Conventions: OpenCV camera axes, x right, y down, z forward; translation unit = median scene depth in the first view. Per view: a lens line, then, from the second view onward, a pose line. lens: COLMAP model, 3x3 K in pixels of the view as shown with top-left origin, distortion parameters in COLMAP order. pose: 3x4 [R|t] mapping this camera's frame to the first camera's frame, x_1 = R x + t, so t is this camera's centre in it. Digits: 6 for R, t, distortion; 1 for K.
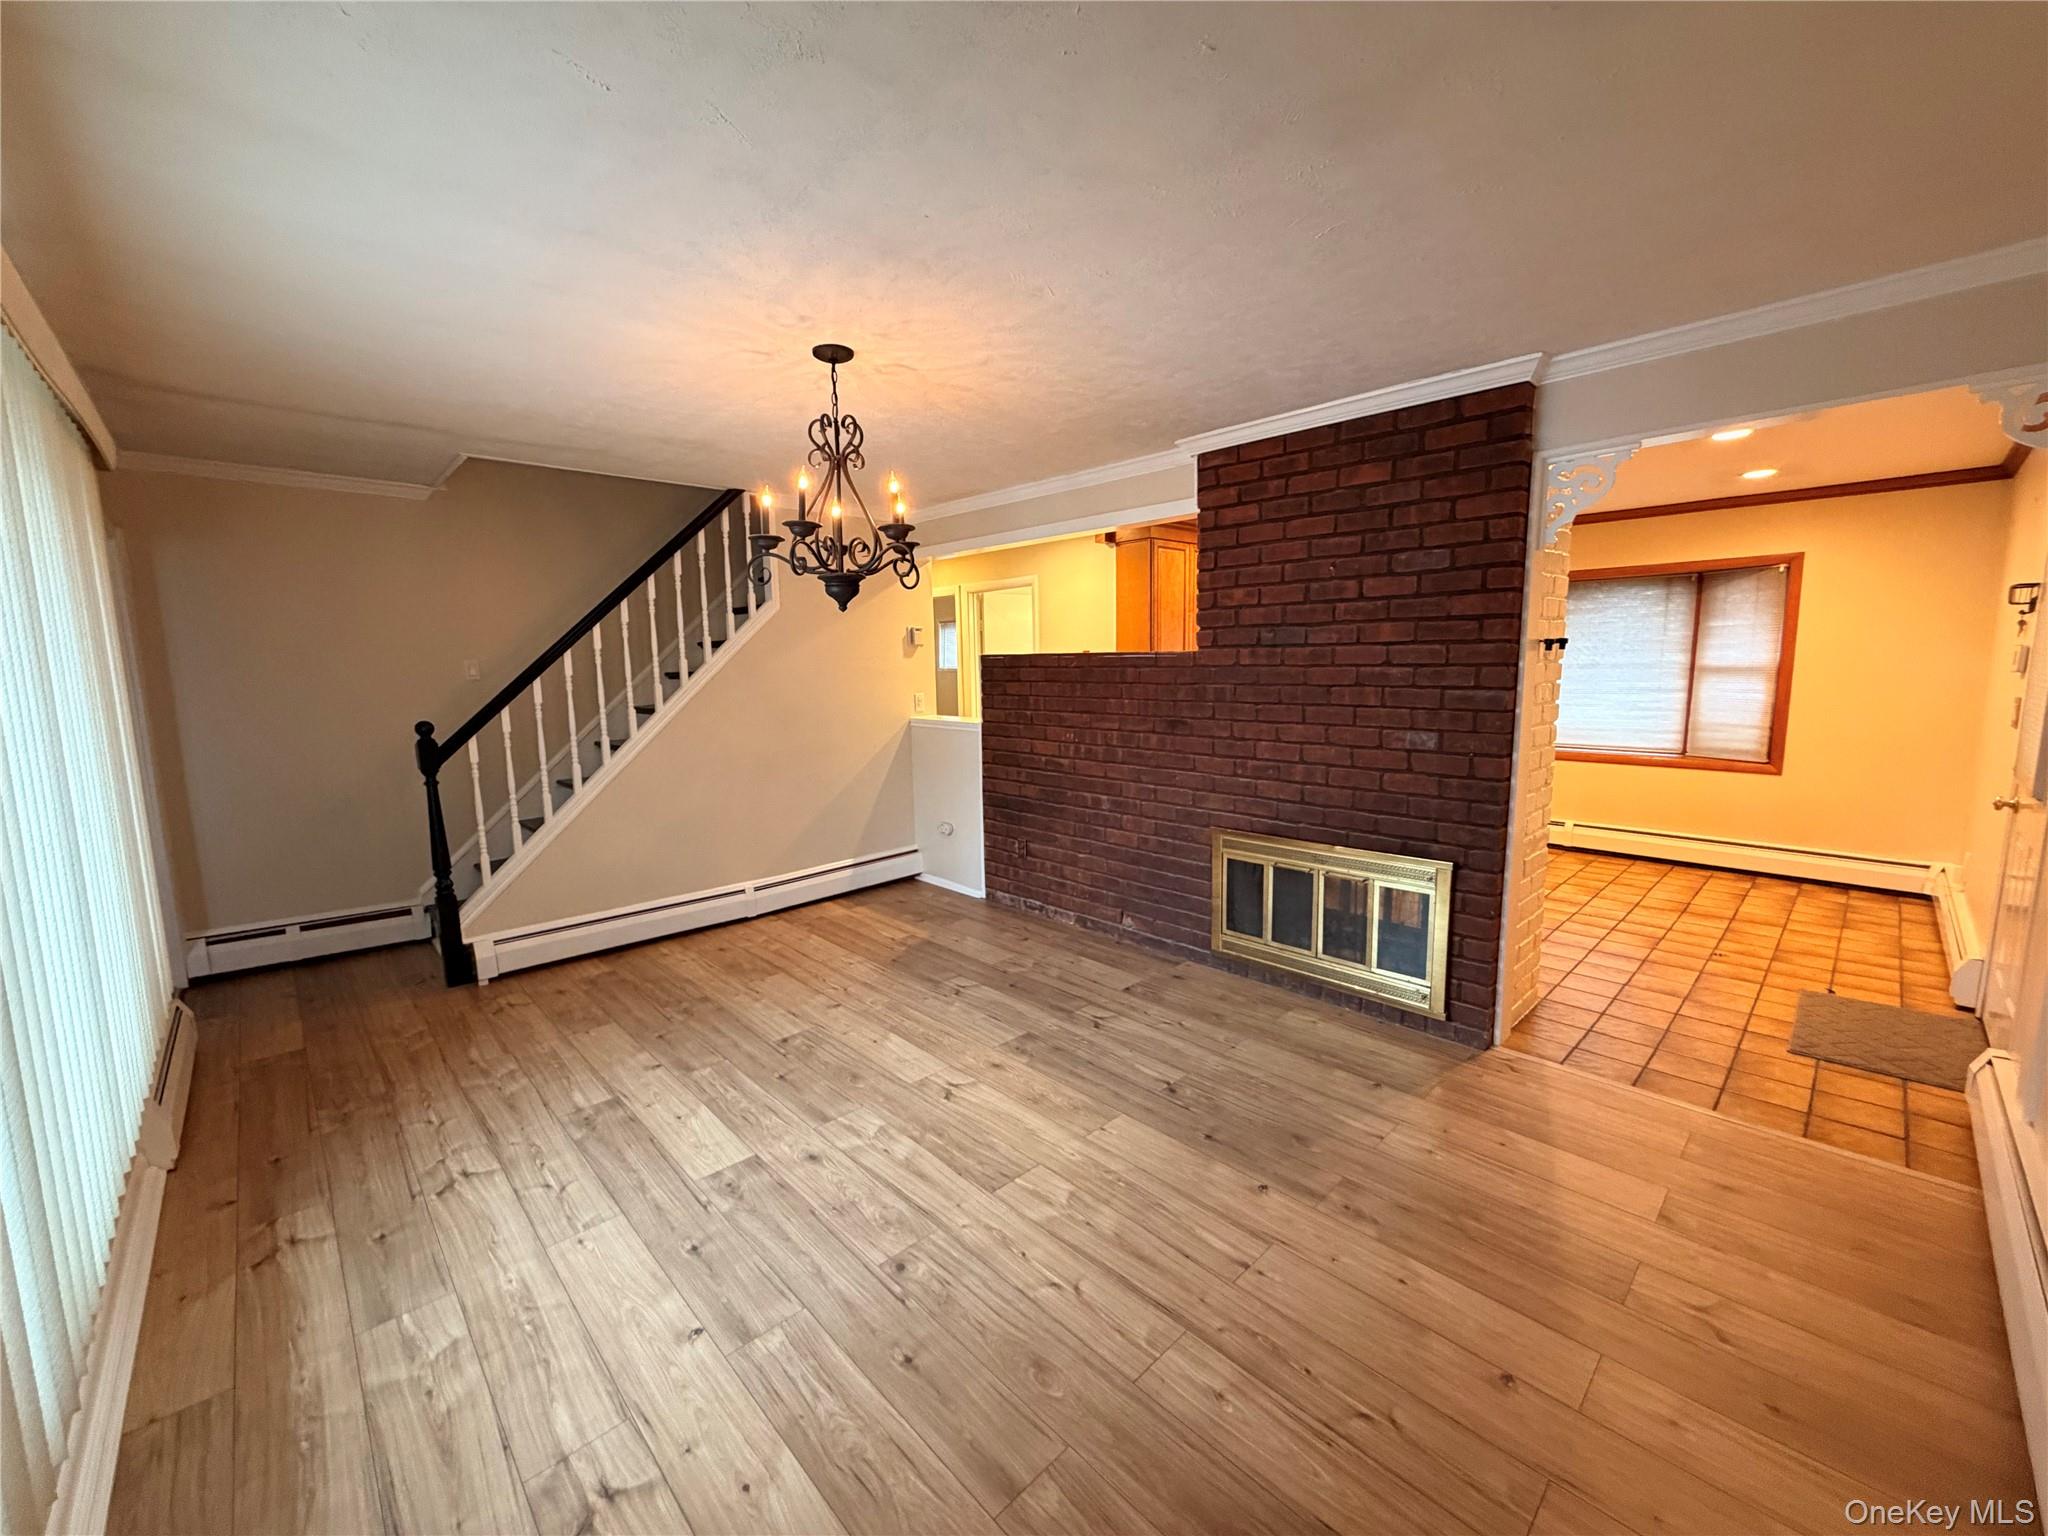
lens RADIAL K [[814.2, 0, 1020.8], [0, 814.2, 770.9], [0, 0, 1]] dist [0.001176, 0.000062]
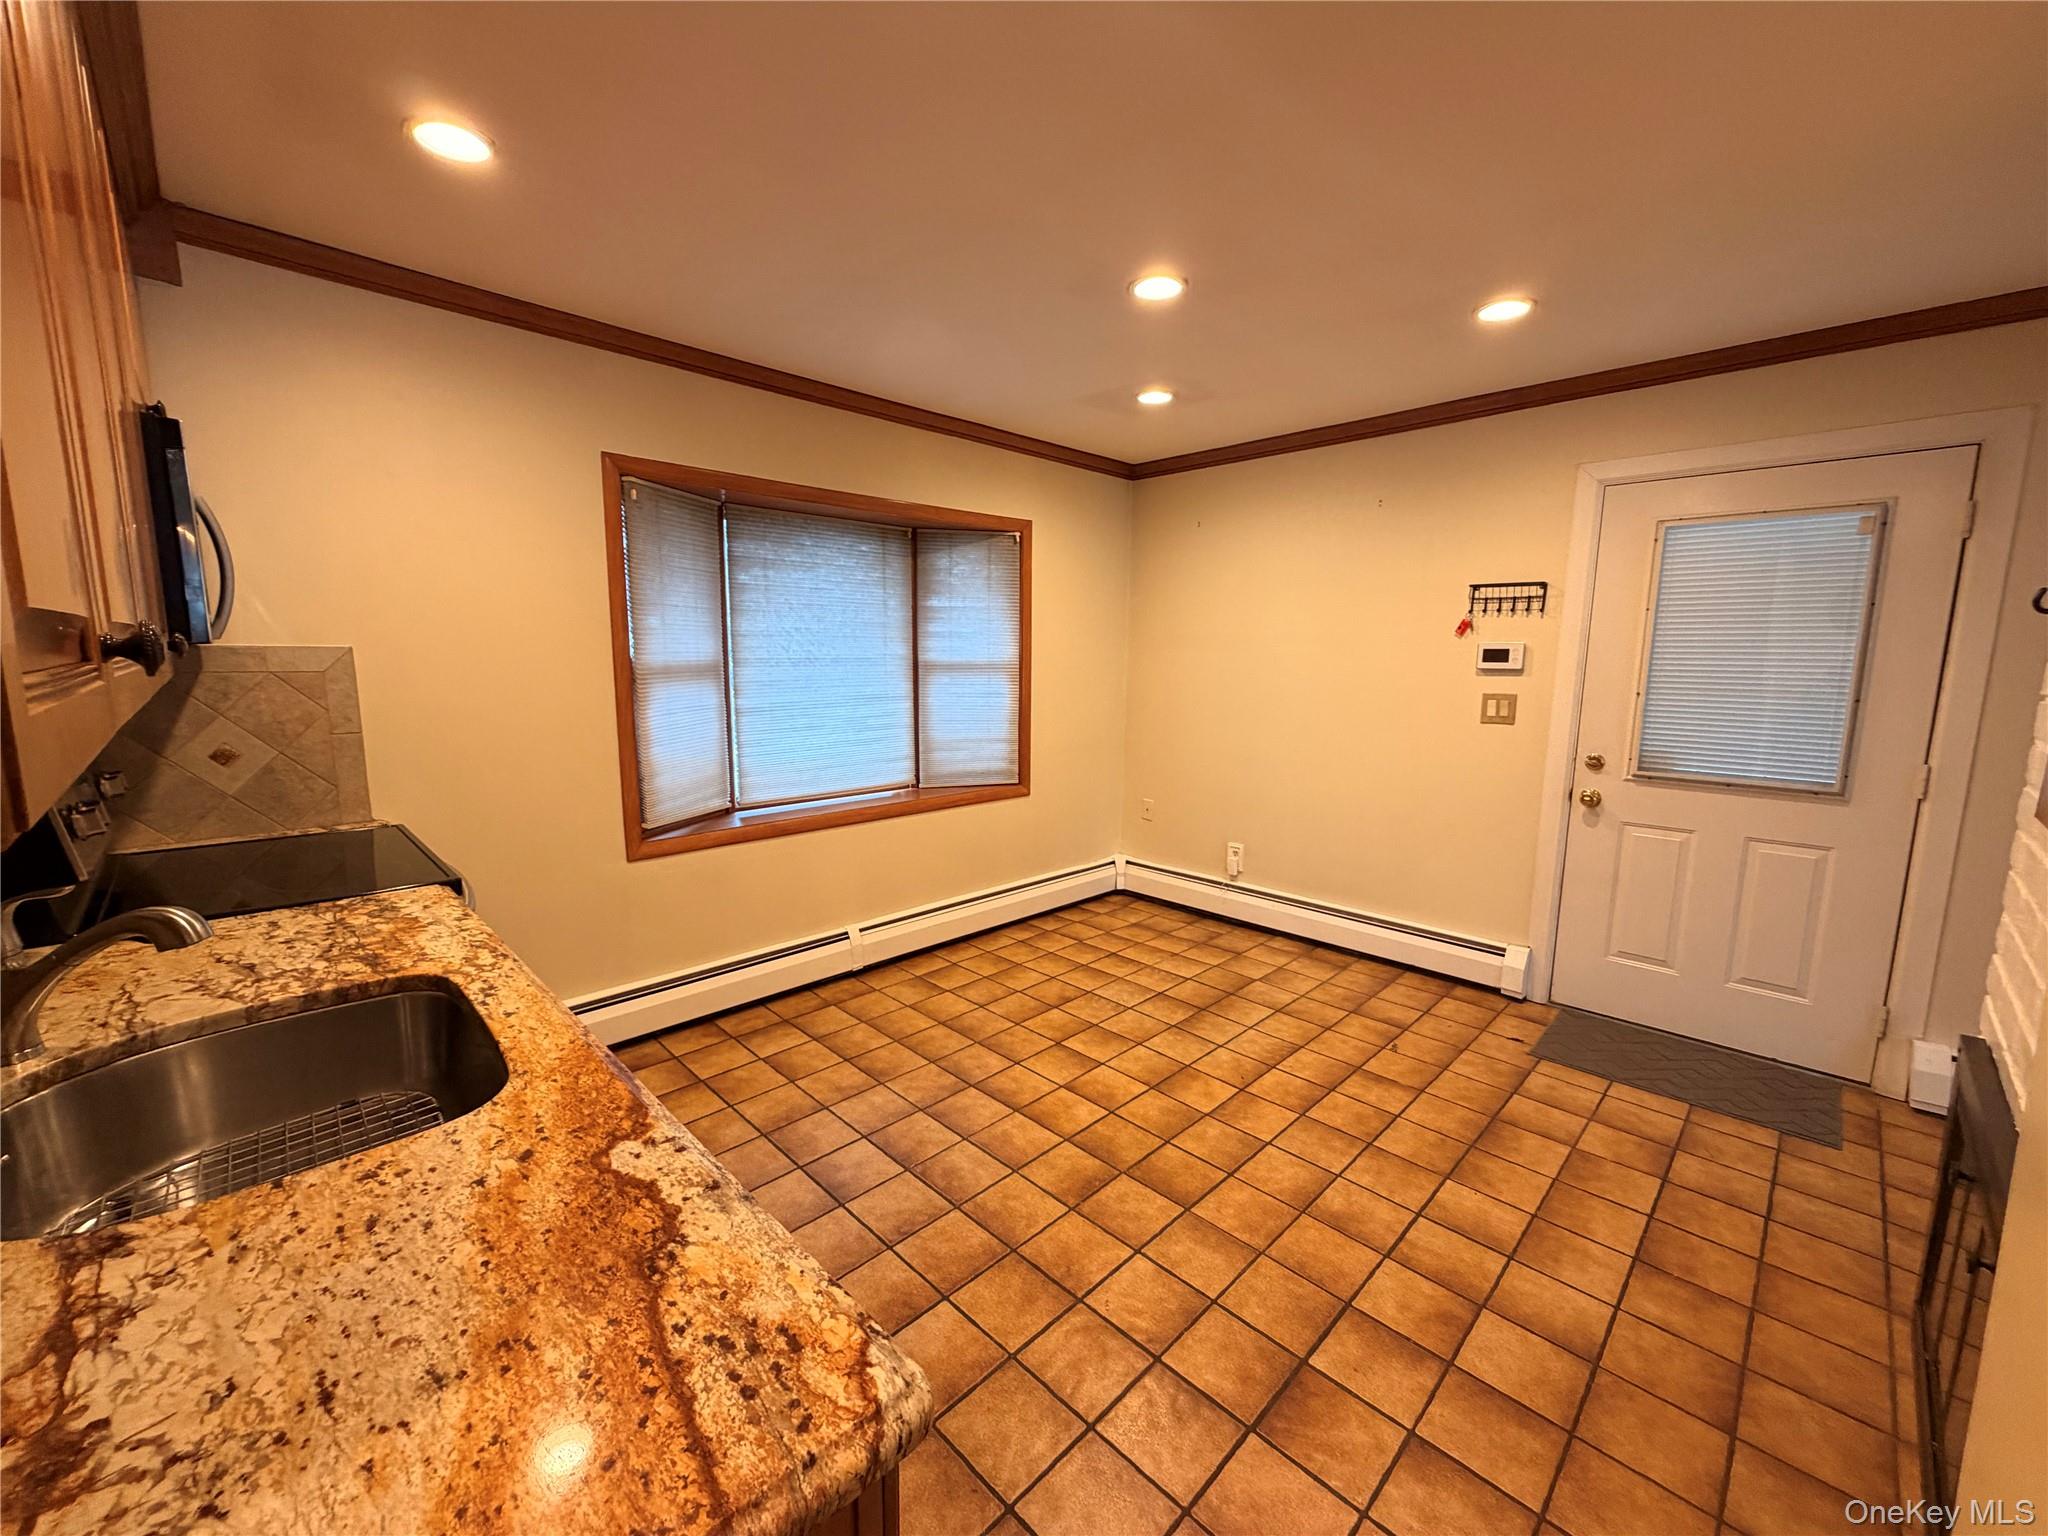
lens RADIAL K [[814.2, 0, 1020.8], [0, 814.2, 770.9], [0, 0, 1]] dist [0.001176, 0.000062]
pose [[-0.019753, -0.134025, 0.990781, 0.121637], [0.125444, 0.982811, 0.135448, -0.126741], [-0.991904, 0.126963, -0.002600, 0.974785]]
